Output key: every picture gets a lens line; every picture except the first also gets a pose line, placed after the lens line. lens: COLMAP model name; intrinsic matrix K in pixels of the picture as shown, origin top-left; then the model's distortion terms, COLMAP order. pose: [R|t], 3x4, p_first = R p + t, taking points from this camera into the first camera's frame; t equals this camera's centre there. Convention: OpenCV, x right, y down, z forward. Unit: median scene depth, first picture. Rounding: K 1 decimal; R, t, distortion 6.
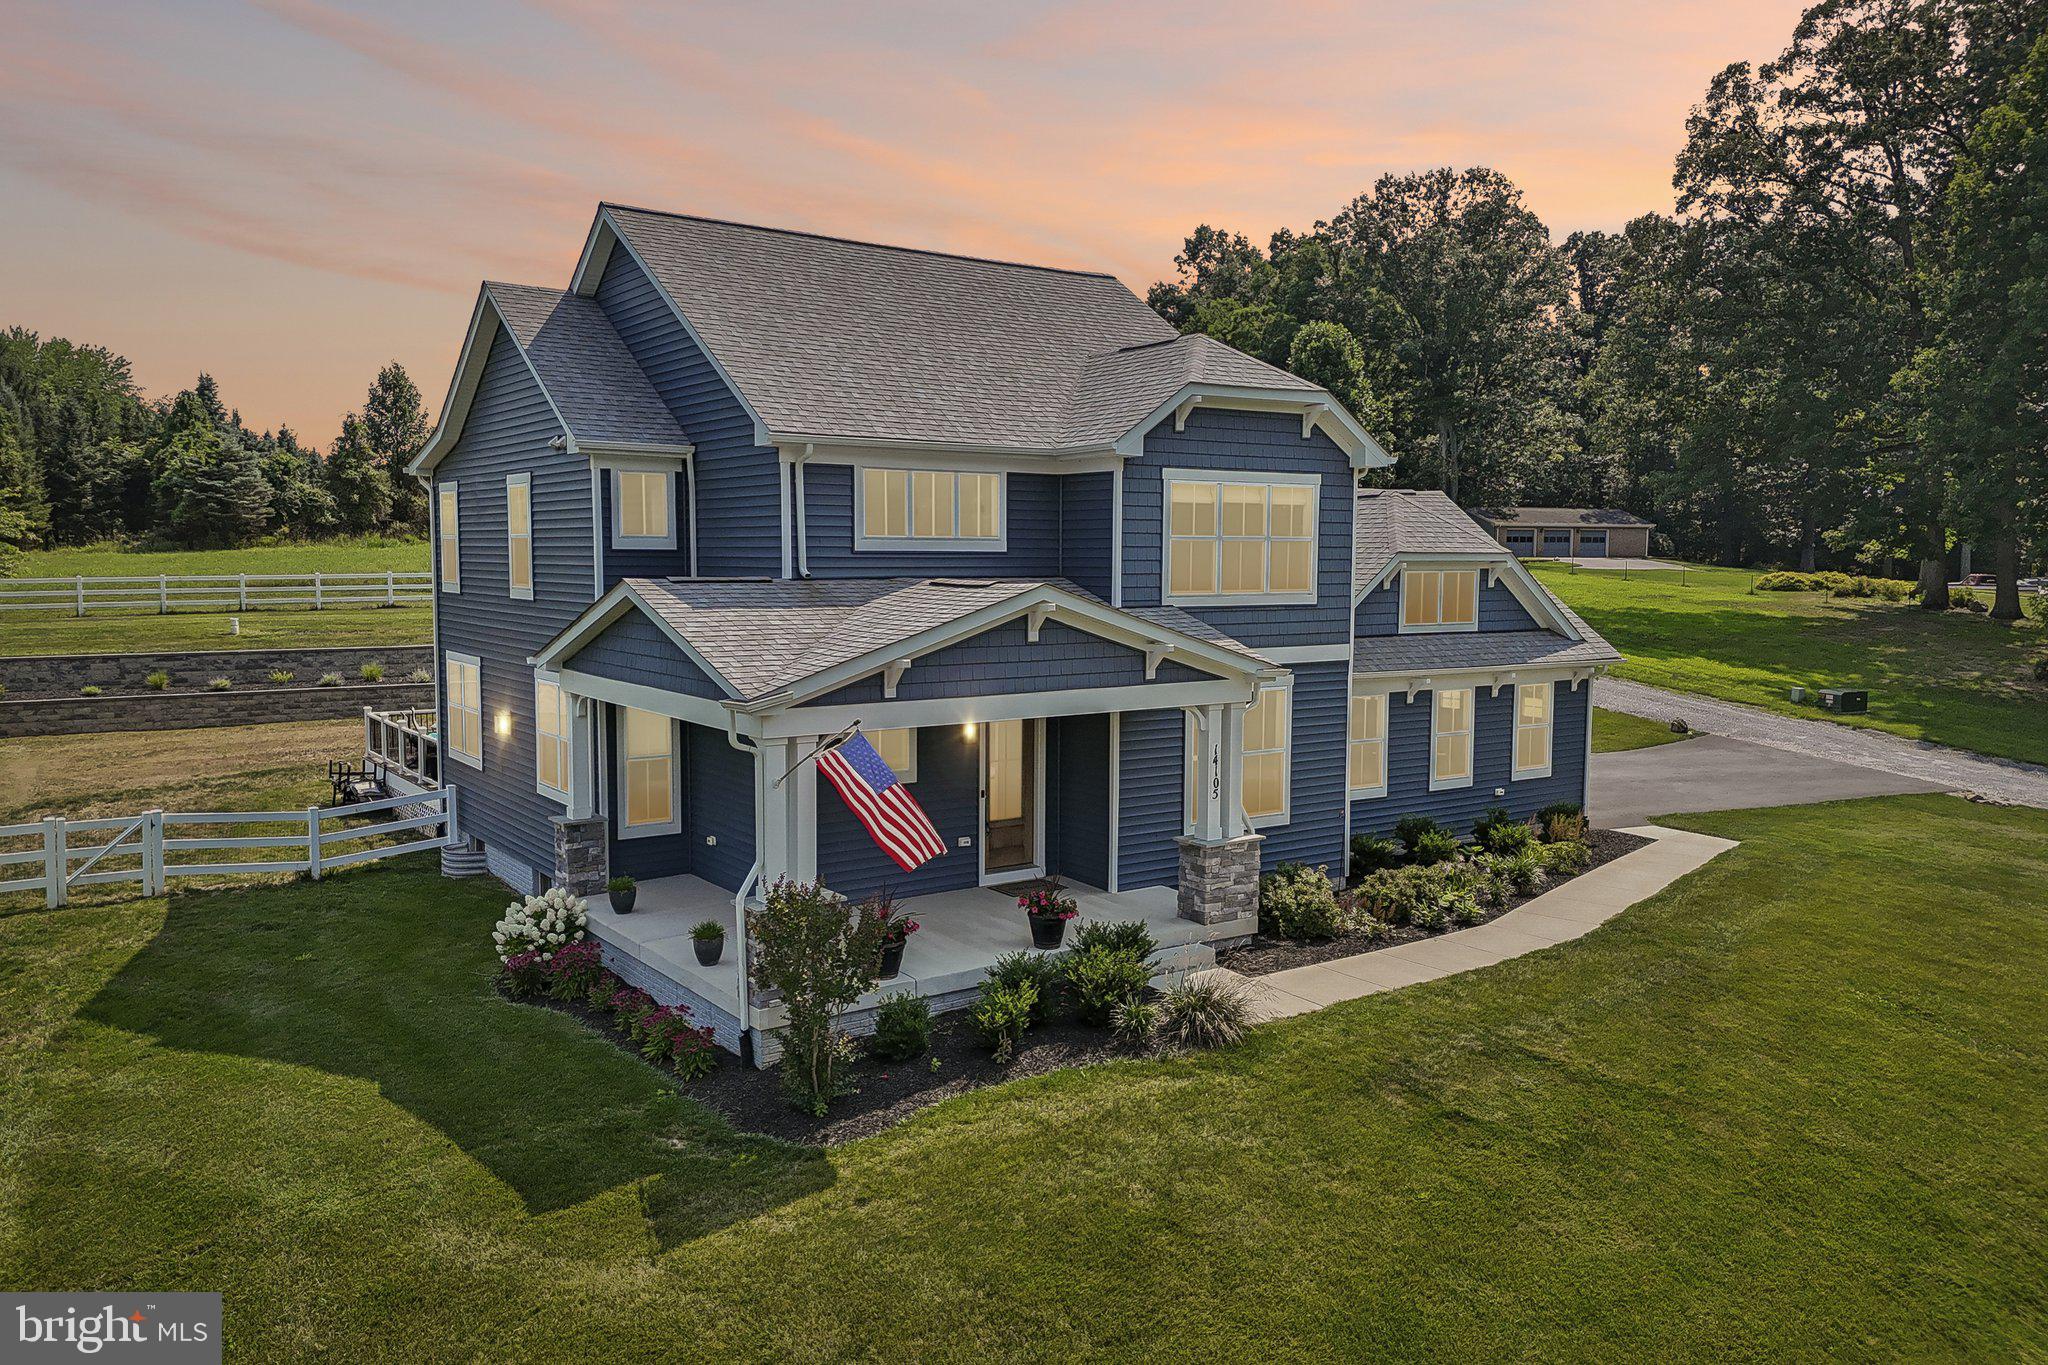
lens RADIAL K [[1504.2, 0, 1020.4], [0, 1504.2, 672.4], [0, 0, 1]] dist [0.093941, -0.122166]
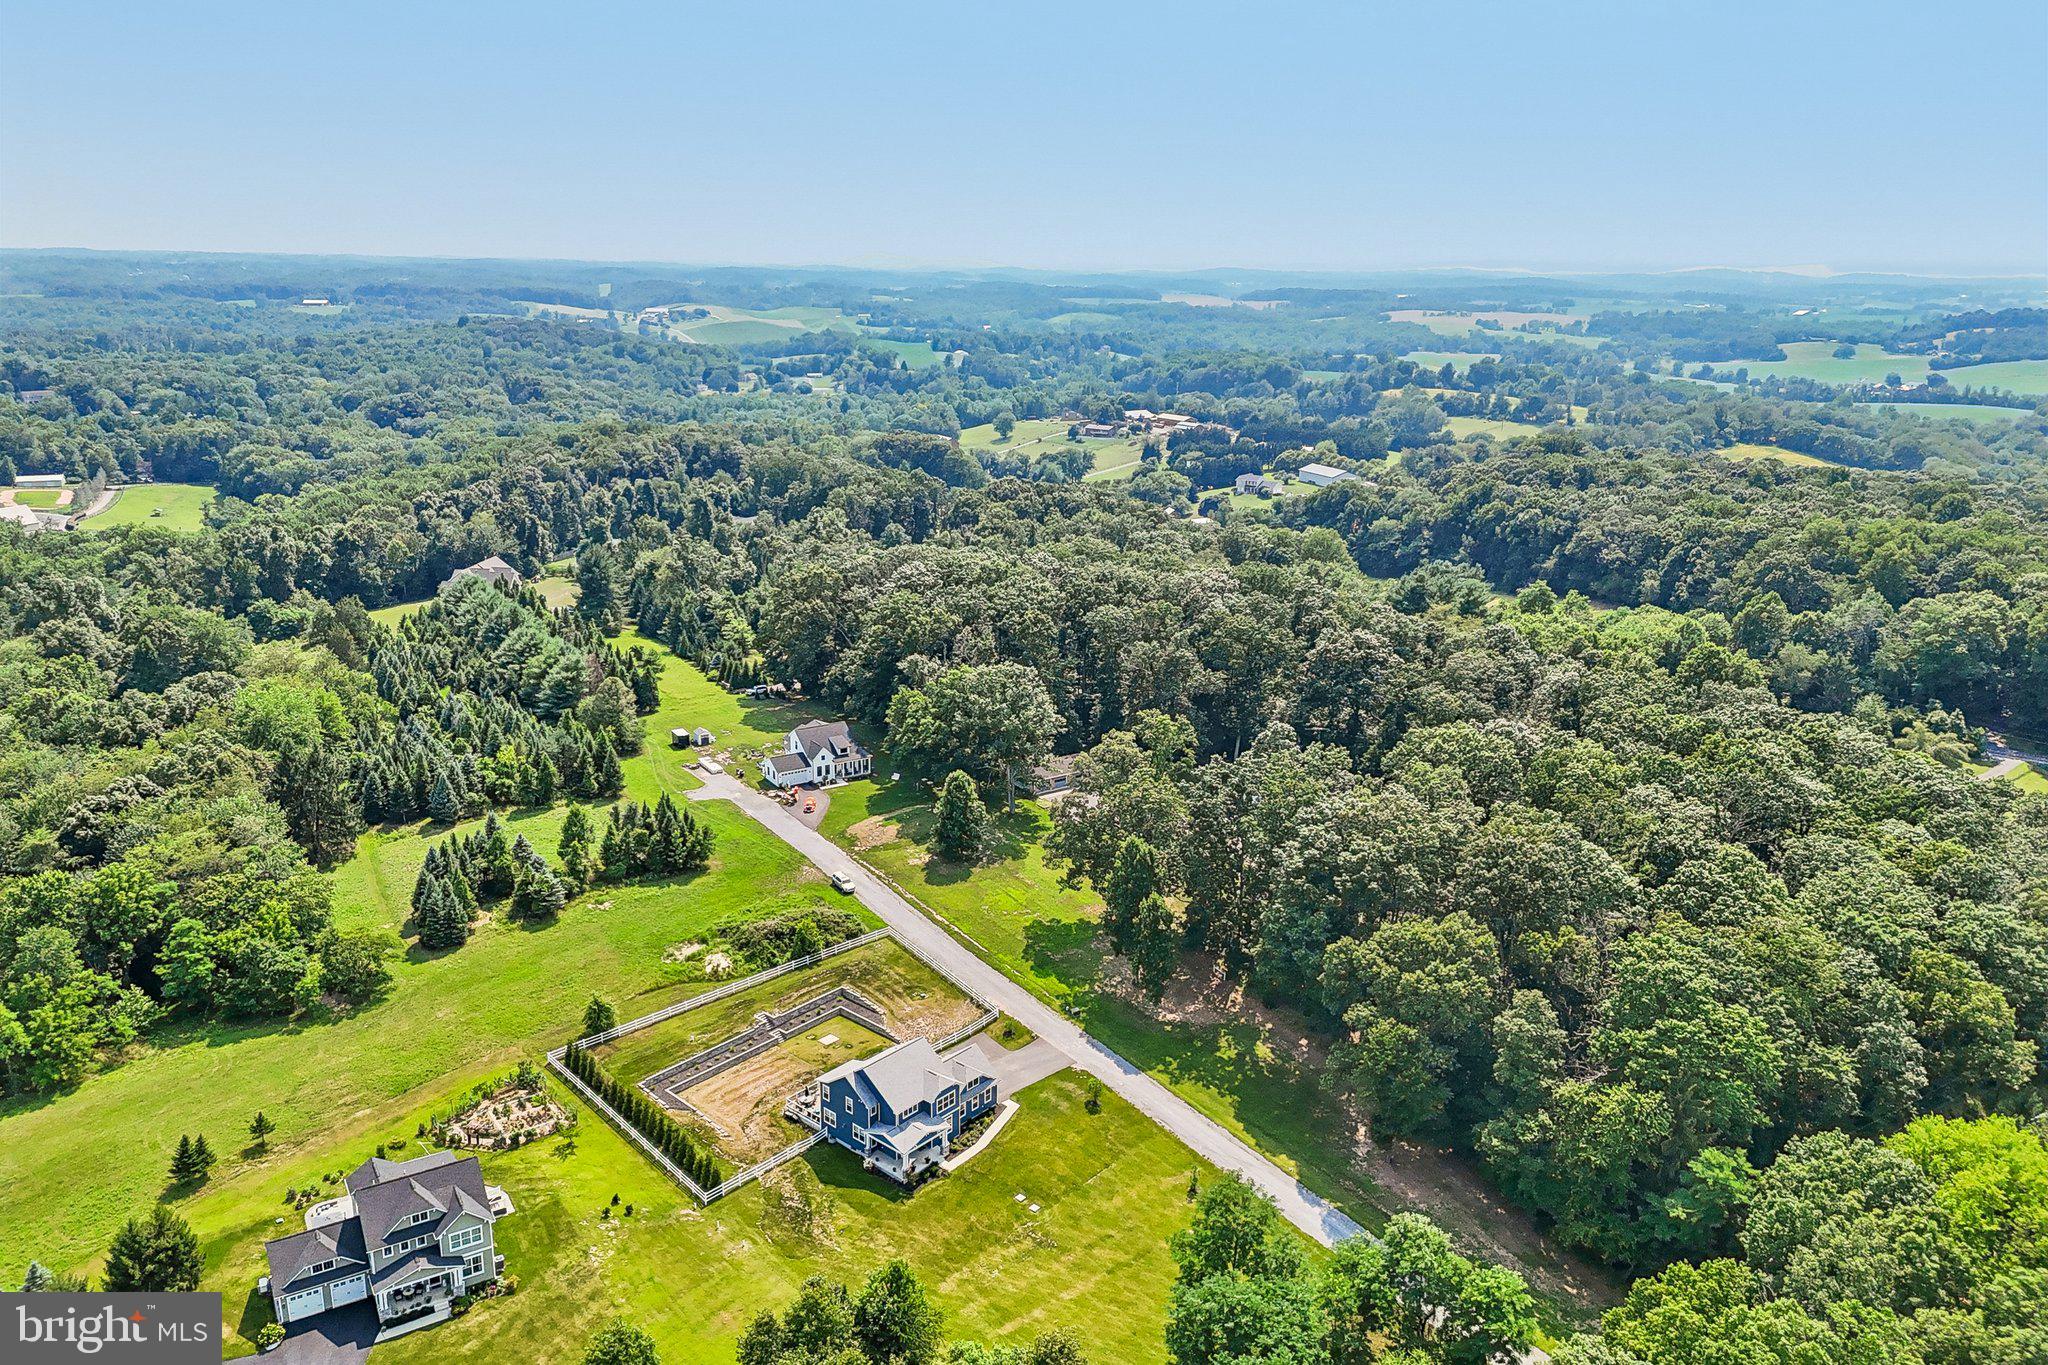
lens RADIAL K [[1504.2, 0, 1020.4], [0, 1504.2, 672.4], [0, 0, 1]] dist [0.093941, -0.122166]
pose [[0.973749, -0.056757, 0.220434, -1.320593], [0.014545, 0.981950, 0.188579, -4.566912], [-0.227158, -0.180422, 0.956999, -7.590278]]
